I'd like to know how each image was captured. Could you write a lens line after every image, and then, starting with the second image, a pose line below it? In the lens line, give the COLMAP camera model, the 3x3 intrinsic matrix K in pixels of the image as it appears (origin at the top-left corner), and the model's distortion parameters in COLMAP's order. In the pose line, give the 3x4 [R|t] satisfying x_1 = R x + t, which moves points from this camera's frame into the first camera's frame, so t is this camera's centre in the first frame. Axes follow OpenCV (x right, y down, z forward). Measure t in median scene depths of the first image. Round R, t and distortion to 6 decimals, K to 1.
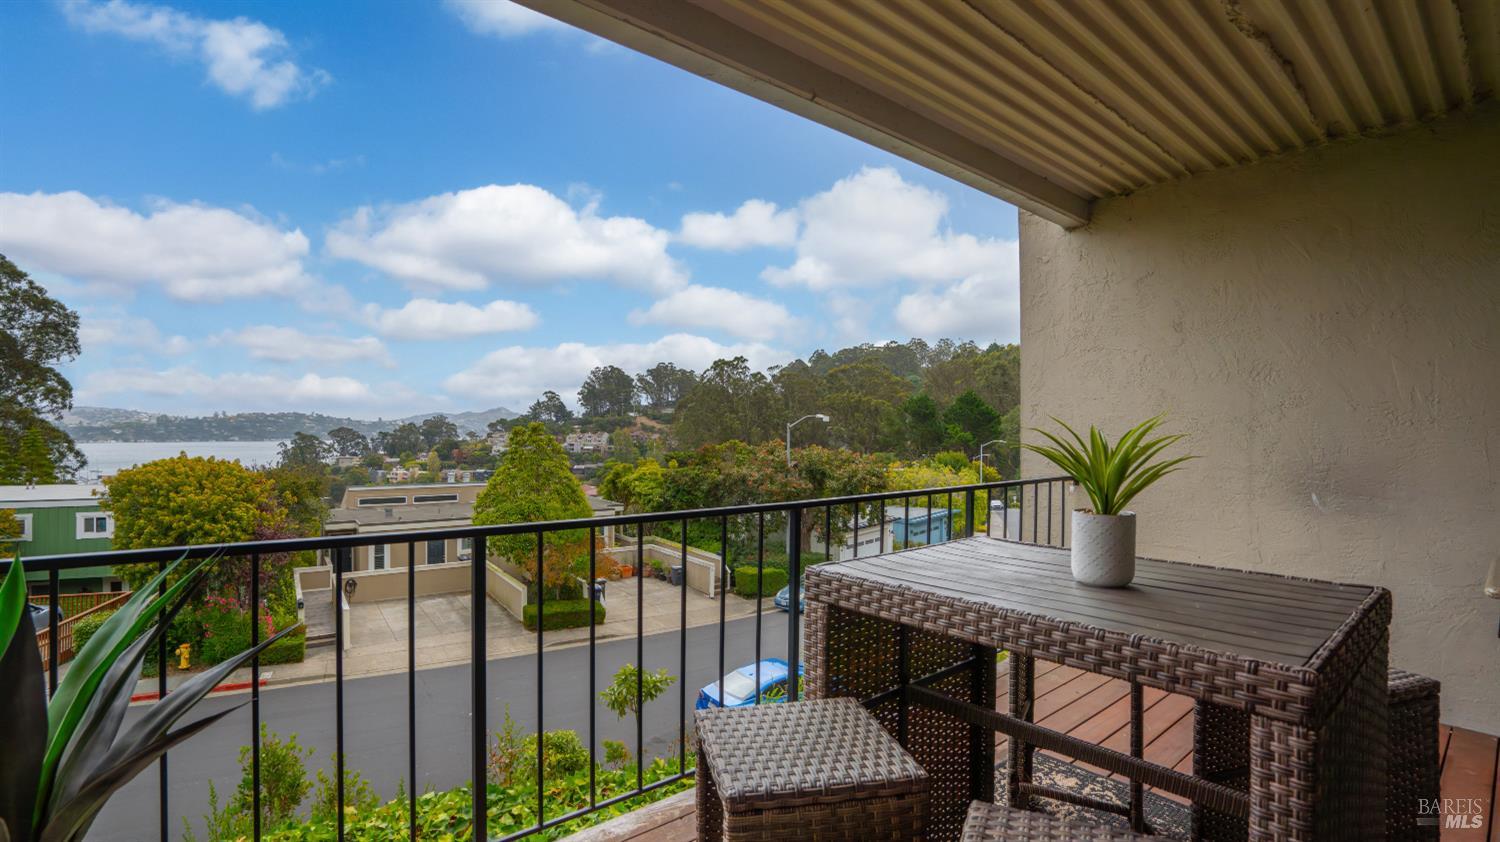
lens RADIAL K [[691.9, 0, 743.0], [0, 691.9, 425.9], [0, 0, 1]] dist [-0.006250, 0.001964]
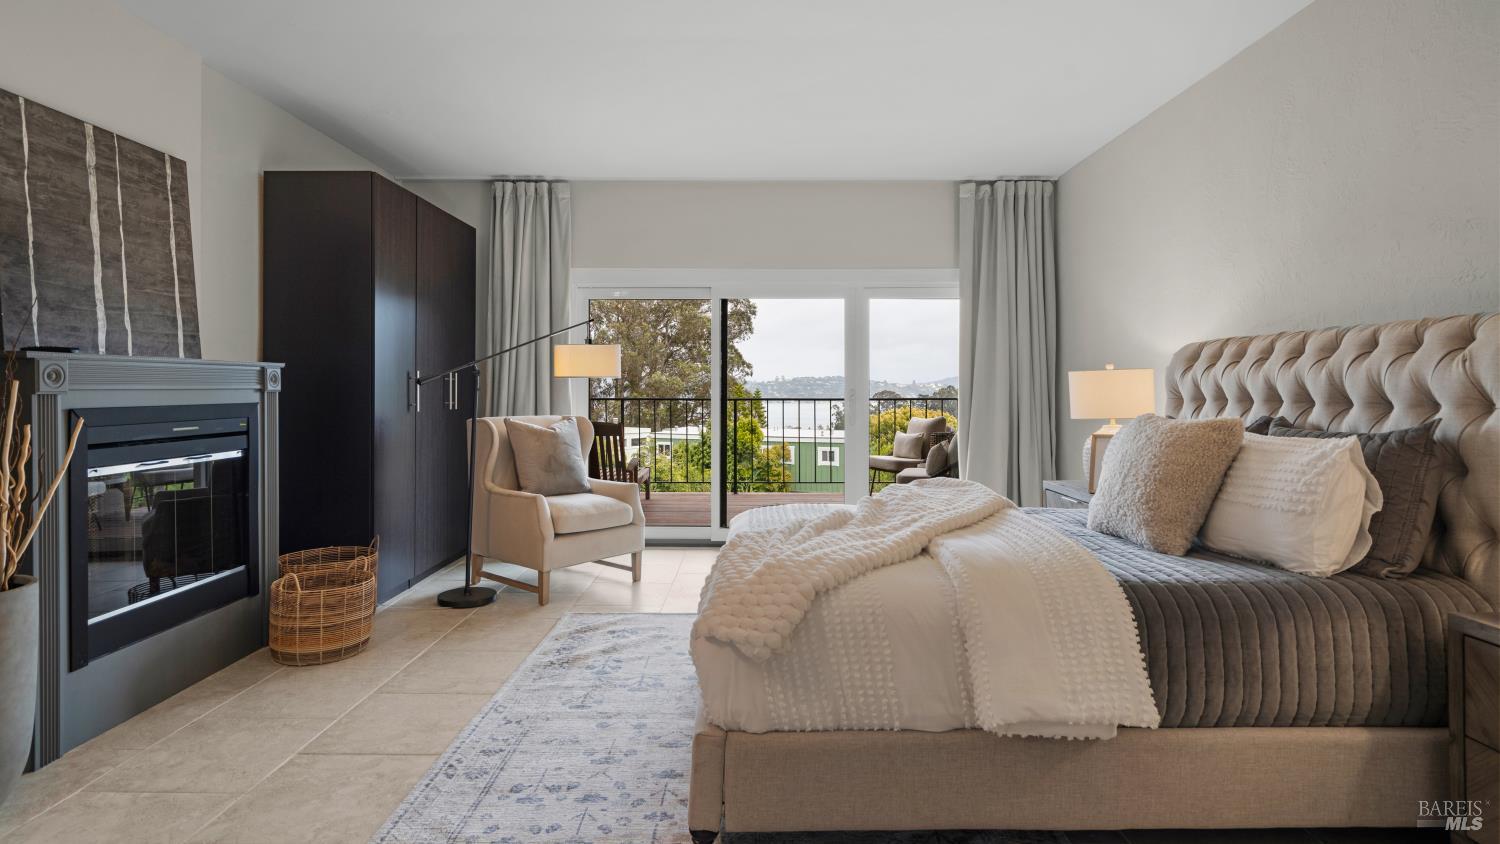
lens RADIAL K [[784.0, 0, 772.7], [0, 784.0, 394.5], [0, 0, 1]] dist [0.005454, -0.004053]
pose [[0.790910, 0.002560, -0.611928, -0.042853], [0.002346, 0.999971, 0.007215, 0.004385], [0.611928, -0.007142, 0.790881, -0.342787]]
